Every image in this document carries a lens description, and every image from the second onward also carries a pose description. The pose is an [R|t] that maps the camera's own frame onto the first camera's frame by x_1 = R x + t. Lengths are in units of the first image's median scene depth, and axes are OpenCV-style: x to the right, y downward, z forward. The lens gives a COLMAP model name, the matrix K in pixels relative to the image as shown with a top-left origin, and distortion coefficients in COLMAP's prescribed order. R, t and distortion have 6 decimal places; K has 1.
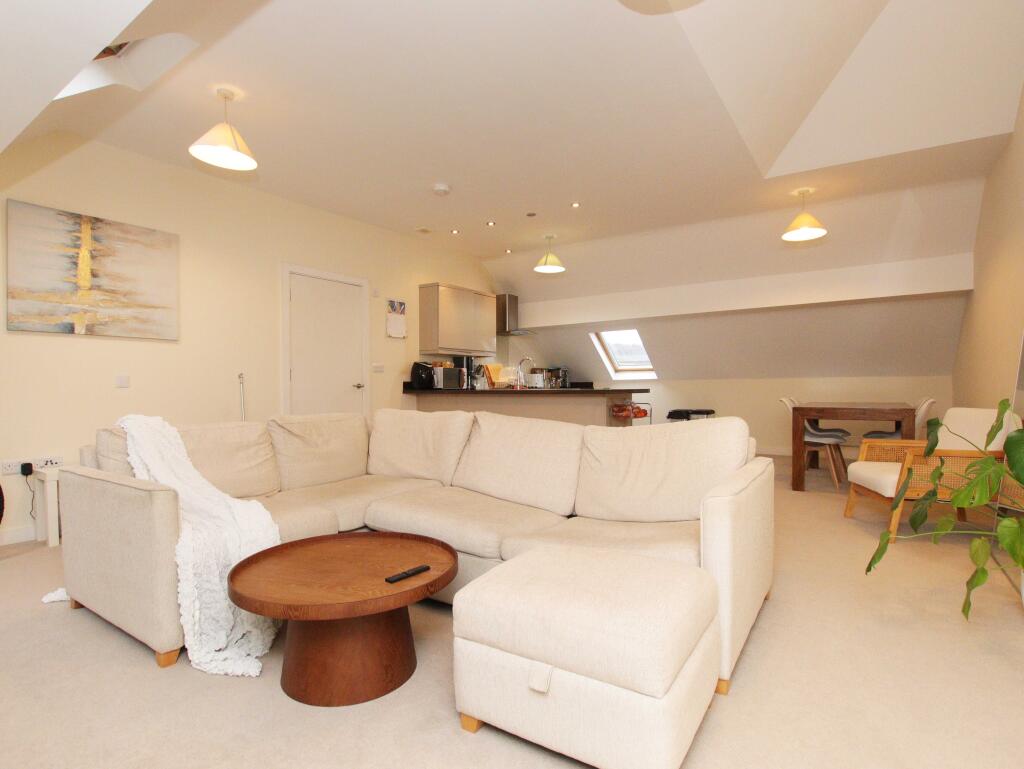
lens RADIAL K [[533.6, 0, 514.6], [0, 533.6, 389.1], [0, 0, 1]] dist [-0.028499, -0.000142]
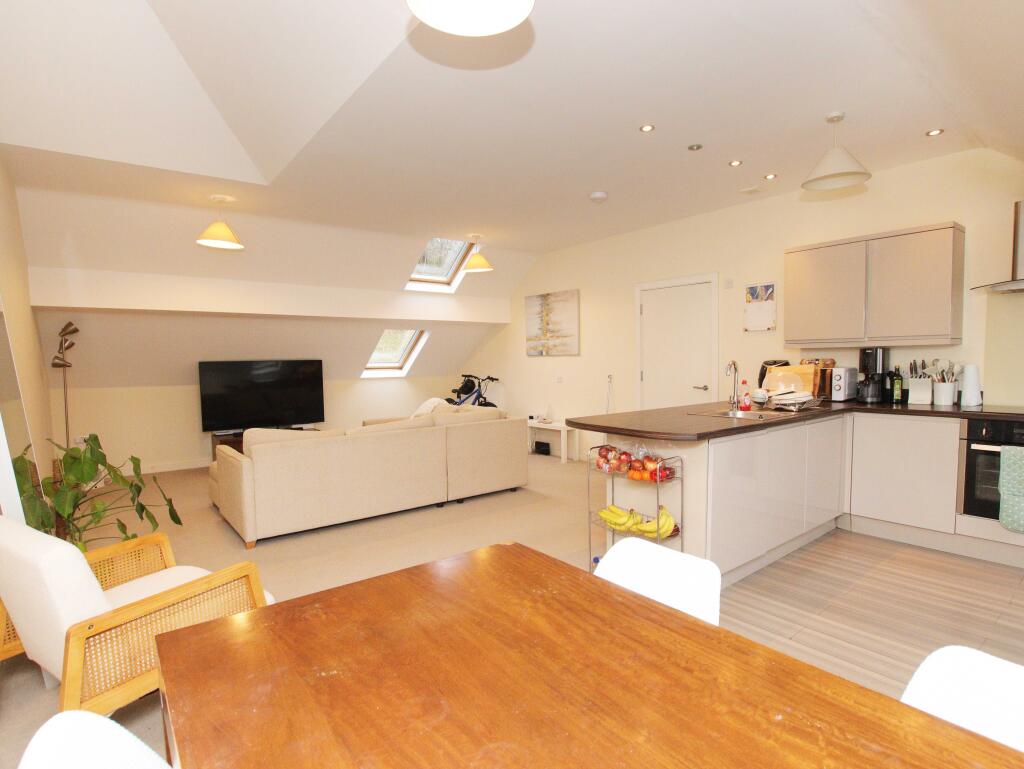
lens RADIAL K [[533.6, 0, 514.6], [0, 533.6, 389.1], [0, 0, 1]] dist [-0.028499, -0.000142]
pose [[-0.302207, 0.068889, -0.950750, 0.868841], [0.015724, 0.997610, 0.067286, -0.088015], [0.953112, 0.005385, -0.302568, 1.152110]]
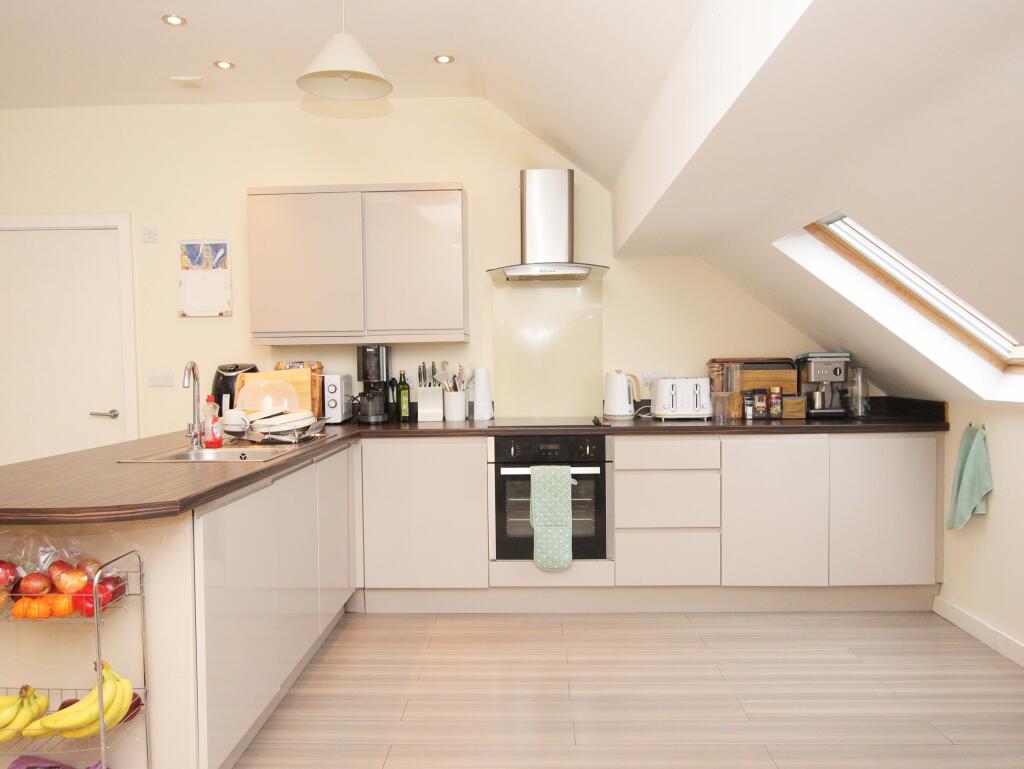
lens RADIAL K [[788.9, 0, 512.0], [0, 788.9, 384.5], [0, 0, 1]] dist [-0.006944, 0.002974]
pose [[0.539059, 0.027925, -0.841805, 0.725591], [0.005197, 0.999321, 0.036478, -0.075675], [0.842252, -0.024039, 0.538548, 1.091769]]
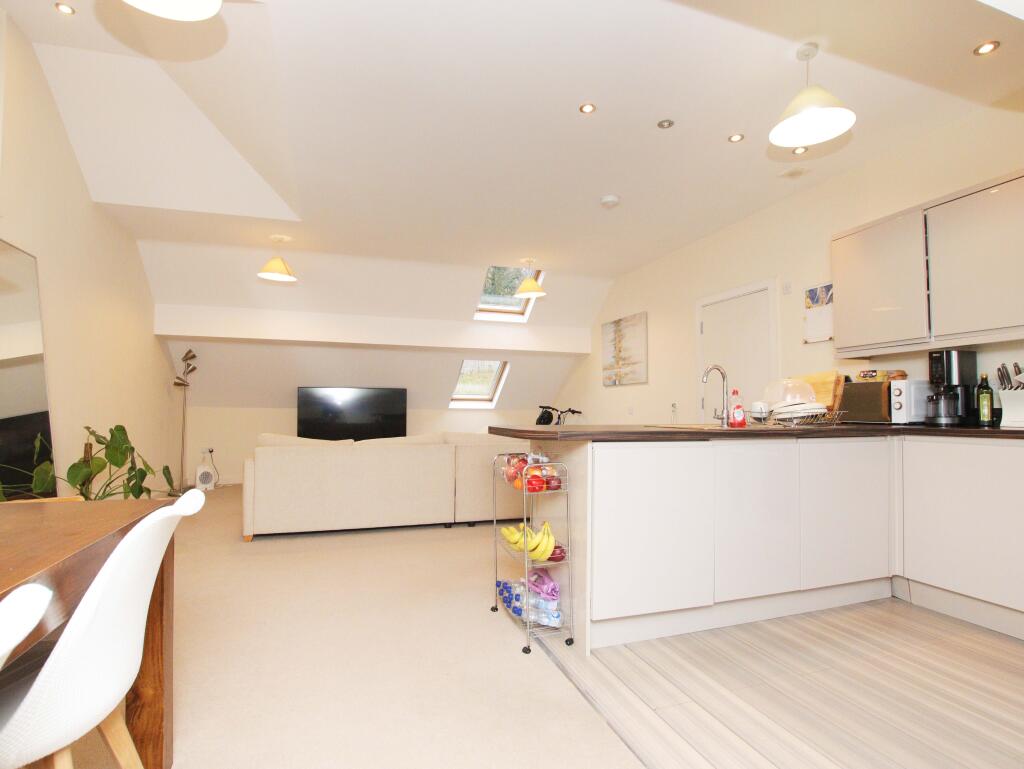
lens RADIAL K [[533.6, 0, 514.6], [0, 533.6, 389.1], [0, 0, 1]] dist [-0.028499, -0.000142]
pose [[-0.603628, -0.024180, -0.796899, 0.680333], [0.001681, 0.999499, -0.031601, -0.023713], [0.797264, -0.020415, -0.603285, 1.413647]]
